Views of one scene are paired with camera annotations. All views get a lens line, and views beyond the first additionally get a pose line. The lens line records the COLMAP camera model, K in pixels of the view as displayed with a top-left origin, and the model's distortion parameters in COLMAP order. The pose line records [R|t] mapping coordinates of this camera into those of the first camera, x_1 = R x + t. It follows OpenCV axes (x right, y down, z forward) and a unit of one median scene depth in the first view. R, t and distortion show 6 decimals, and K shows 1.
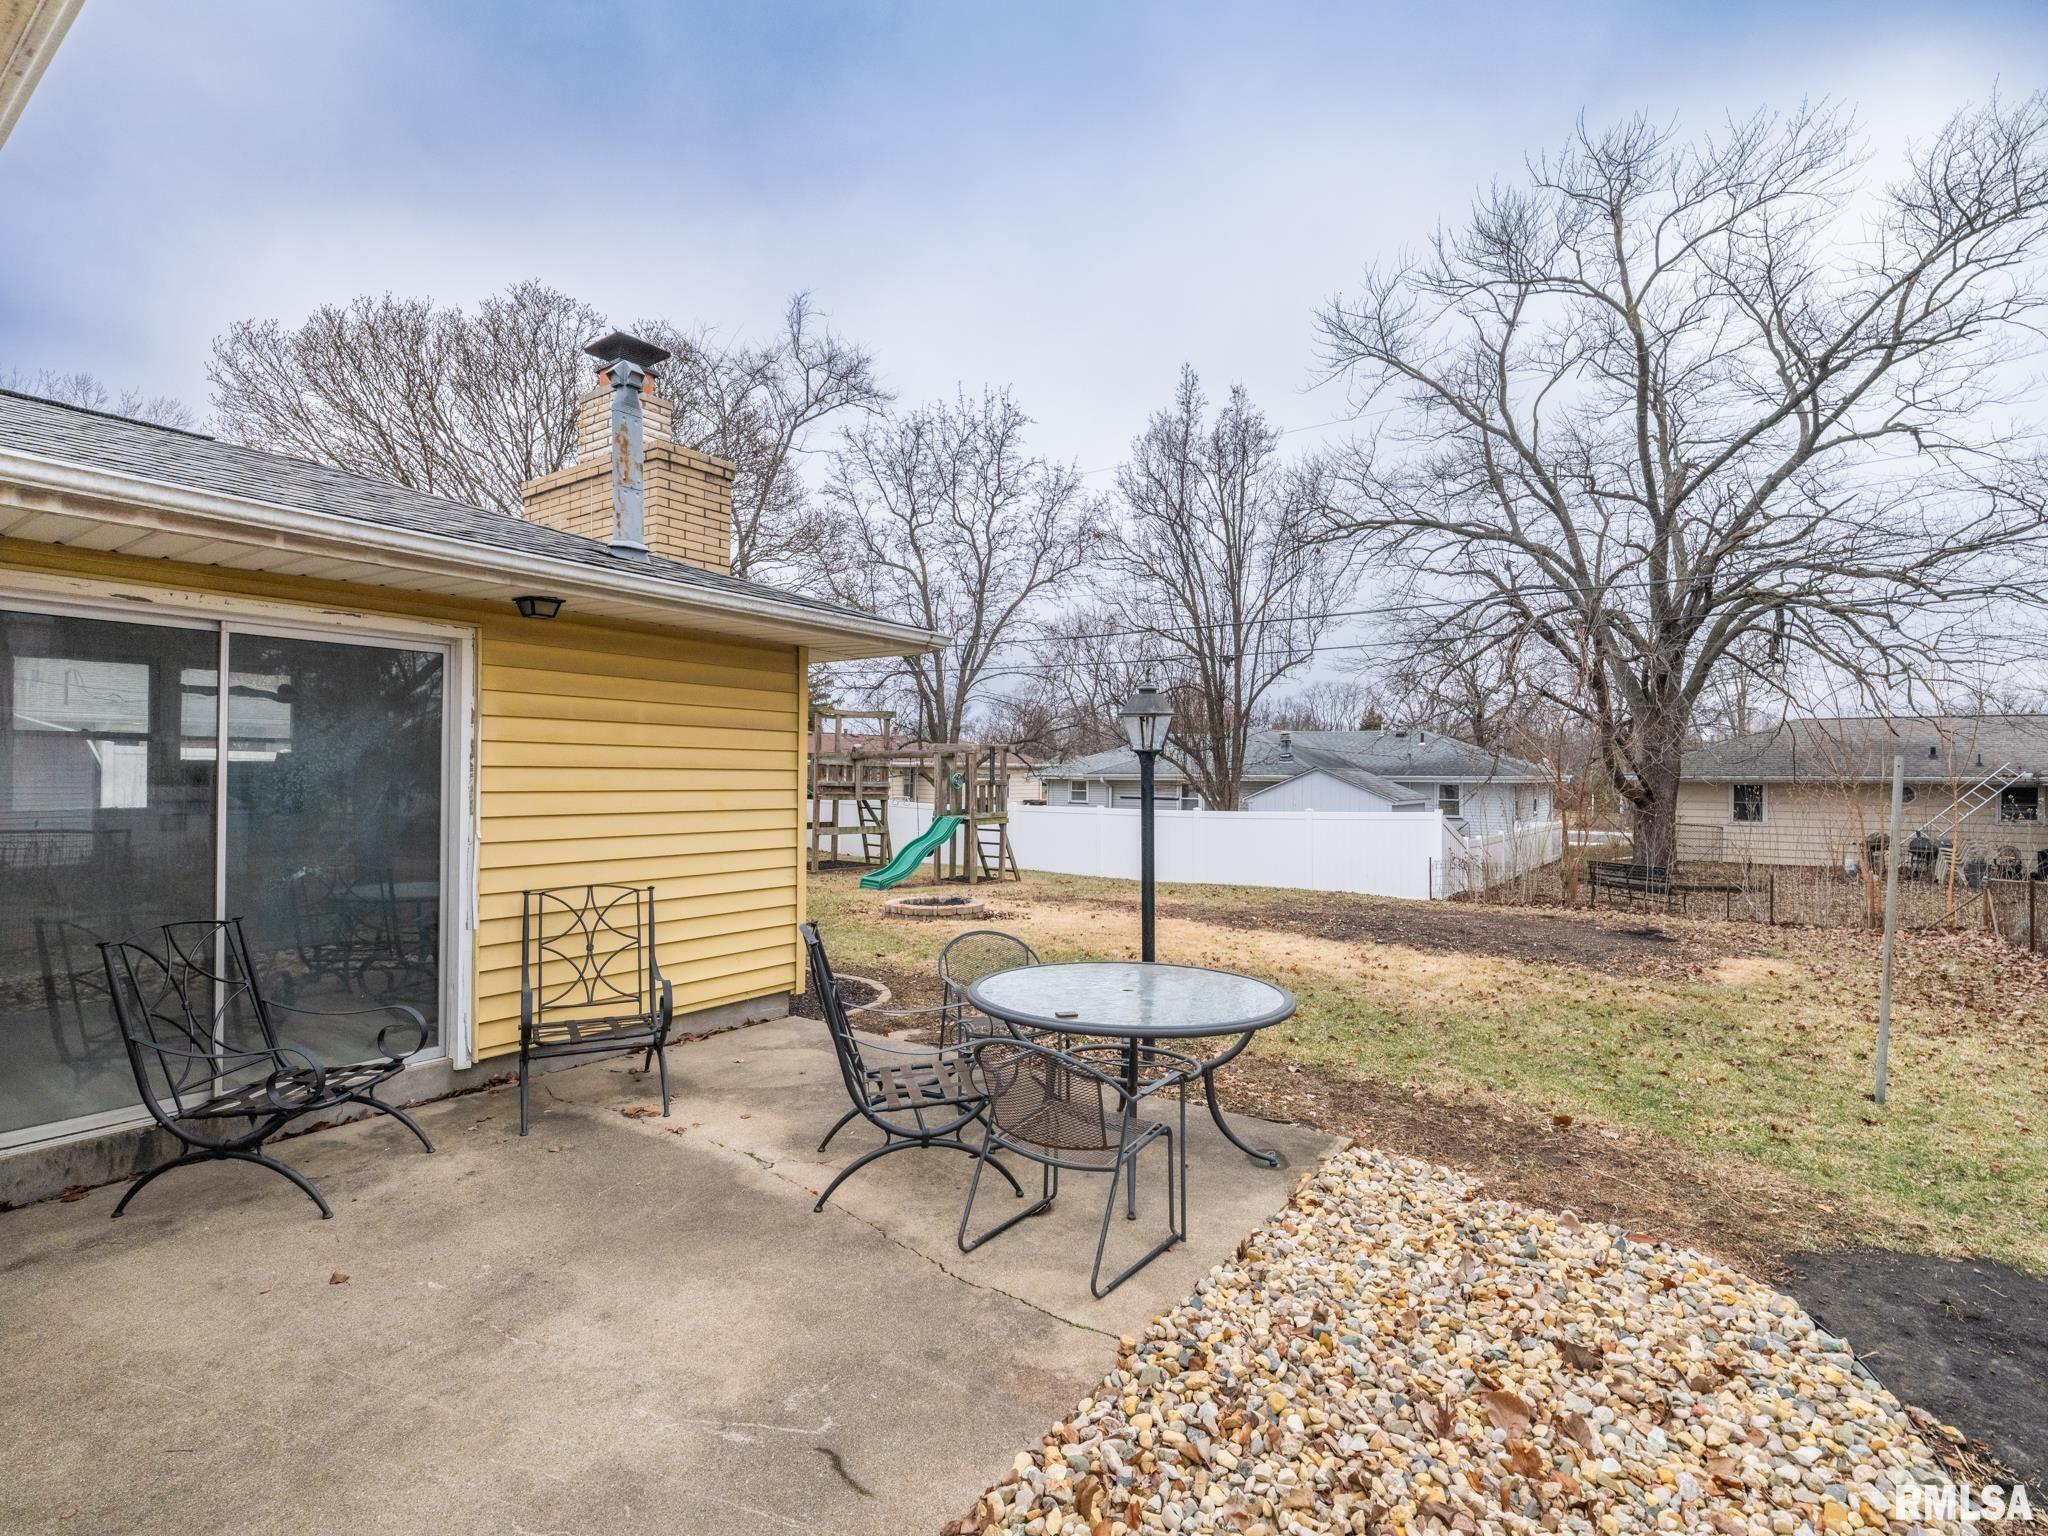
lens RADIAL K [[982.6, 0, 1024.0], [0, 982.6, 768.0], [0, 0, 1]] dist [0.003382, 0.000543]
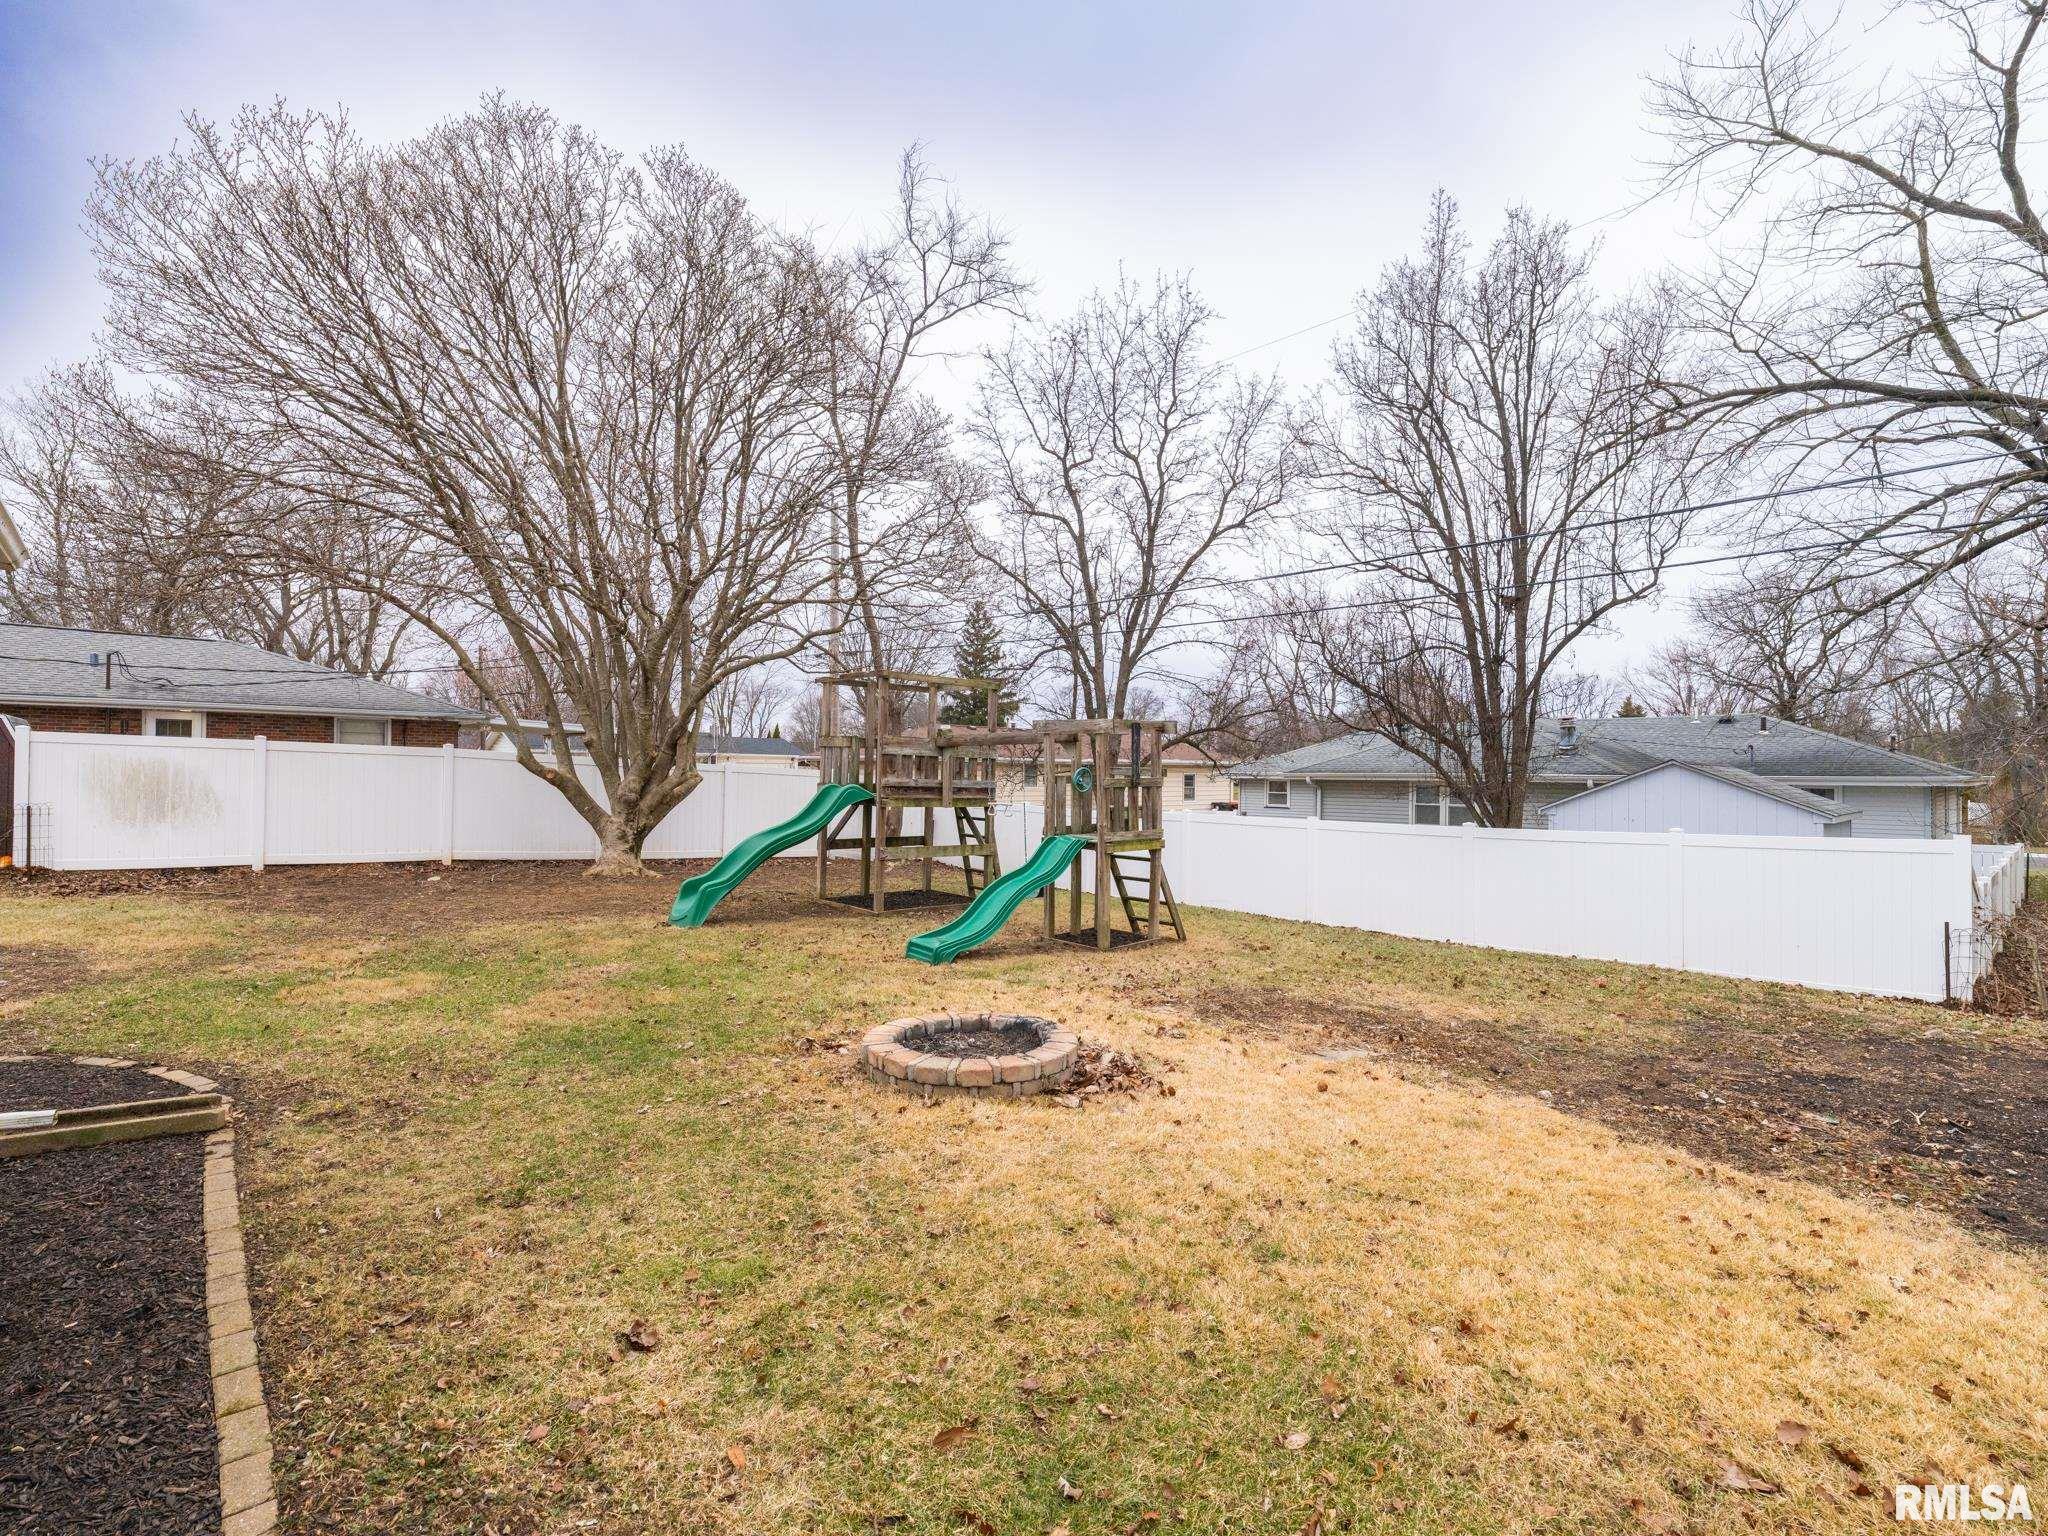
lens RADIAL K [[982.6, 0, 1024.0], [0, 982.6, 768.0], [0, 0, 1]] dist [0.003382, 0.000543]
pose [[0.980954, 0.002262, -0.194227, 0.011274], [-0.002185, 0.999997, 0.000608, 0.003306], [0.194228, -0.000172, 0.980956, 0.238402]]
